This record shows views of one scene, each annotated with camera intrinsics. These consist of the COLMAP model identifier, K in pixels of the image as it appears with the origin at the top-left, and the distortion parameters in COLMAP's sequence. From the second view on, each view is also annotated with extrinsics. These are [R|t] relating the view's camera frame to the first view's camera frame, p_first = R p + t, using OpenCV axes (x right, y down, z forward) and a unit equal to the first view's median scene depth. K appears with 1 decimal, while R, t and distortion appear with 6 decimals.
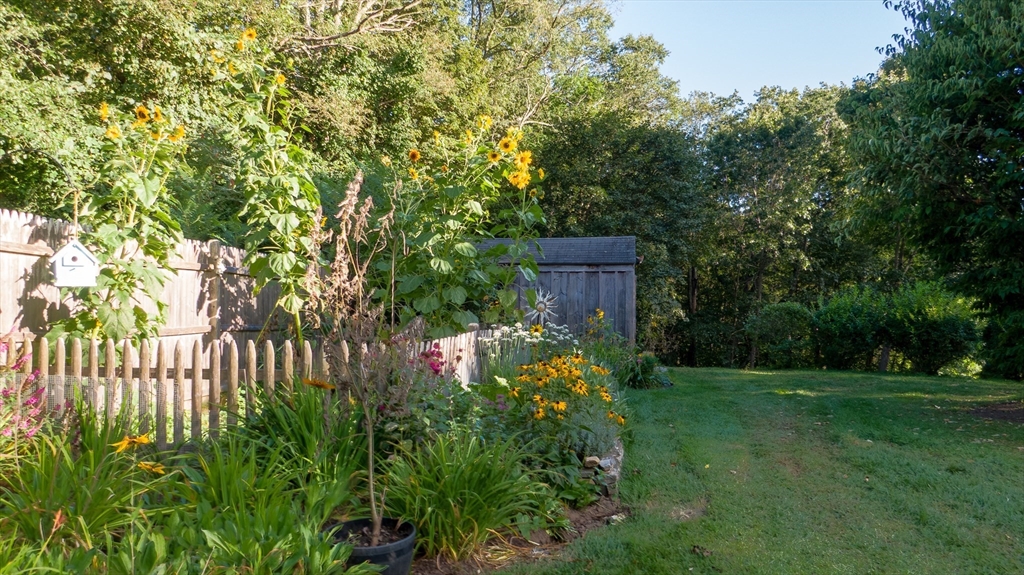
lens RADIAL K [[774.8, 0, 510.8], [0, 774.8, 283.2], [0, 0, 1]] dist [0.023430, -0.028946]
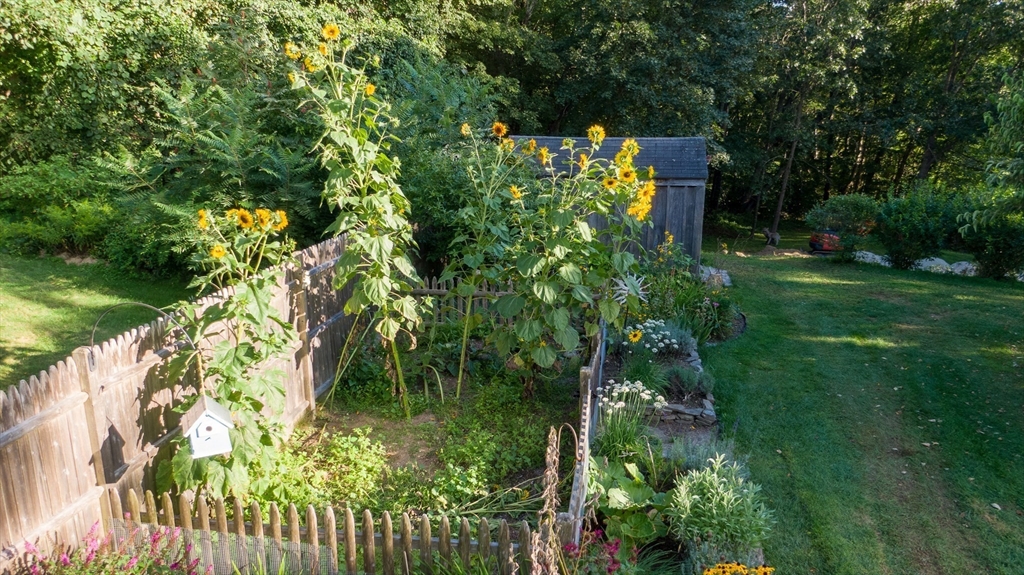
lens RADIAL K [[774.8, 0, 511.7], [0, 774.8, 290.1], [0, 0, 1]] dist [0.023430, -0.028946]
pose [[0.999931, -0.004888, -0.010694, -0.066977], [0.007700, 0.959552, 0.281427, -0.160694], [0.008885, -0.281490, 0.959523, 0.055935]]
